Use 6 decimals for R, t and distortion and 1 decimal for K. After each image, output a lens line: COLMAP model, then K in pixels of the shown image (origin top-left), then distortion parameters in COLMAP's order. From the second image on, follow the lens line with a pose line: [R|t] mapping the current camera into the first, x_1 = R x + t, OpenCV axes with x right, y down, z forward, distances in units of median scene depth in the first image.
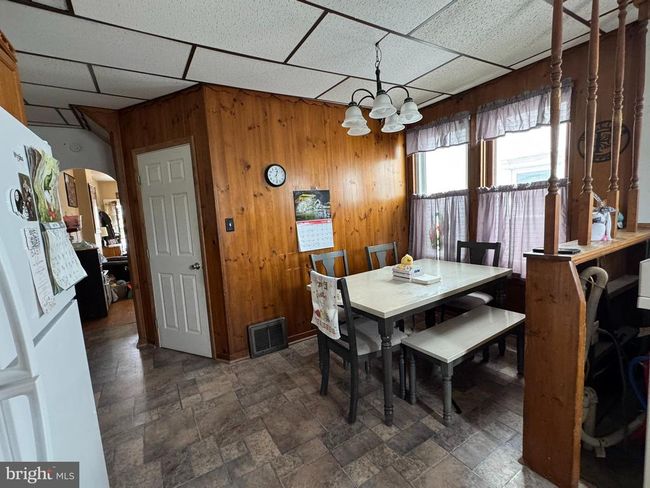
lens RADIAL K [[309.7, 0, 327.1], [0, 309.7, 242.8], [0, 0, 1]] dist [-0.001925, -0.000341]
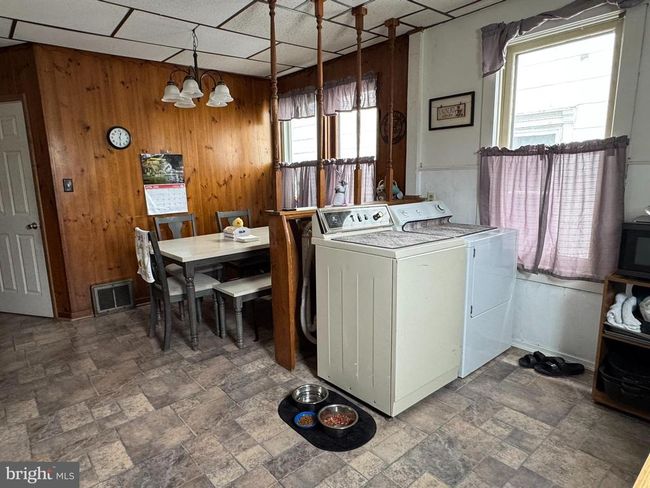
lens RADIAL K [[395.2, 0, 319.3], [0, 395.2, 245.5], [0, 0, 1]] dist [-0.005046, -0.000094]
pose [[0.985758, 0.013172, 0.167653, 0.277511], [-0.024784, 0.997421, 0.067356, 0.030511], [-0.166334, -0.070552, 0.983542, -0.412125]]
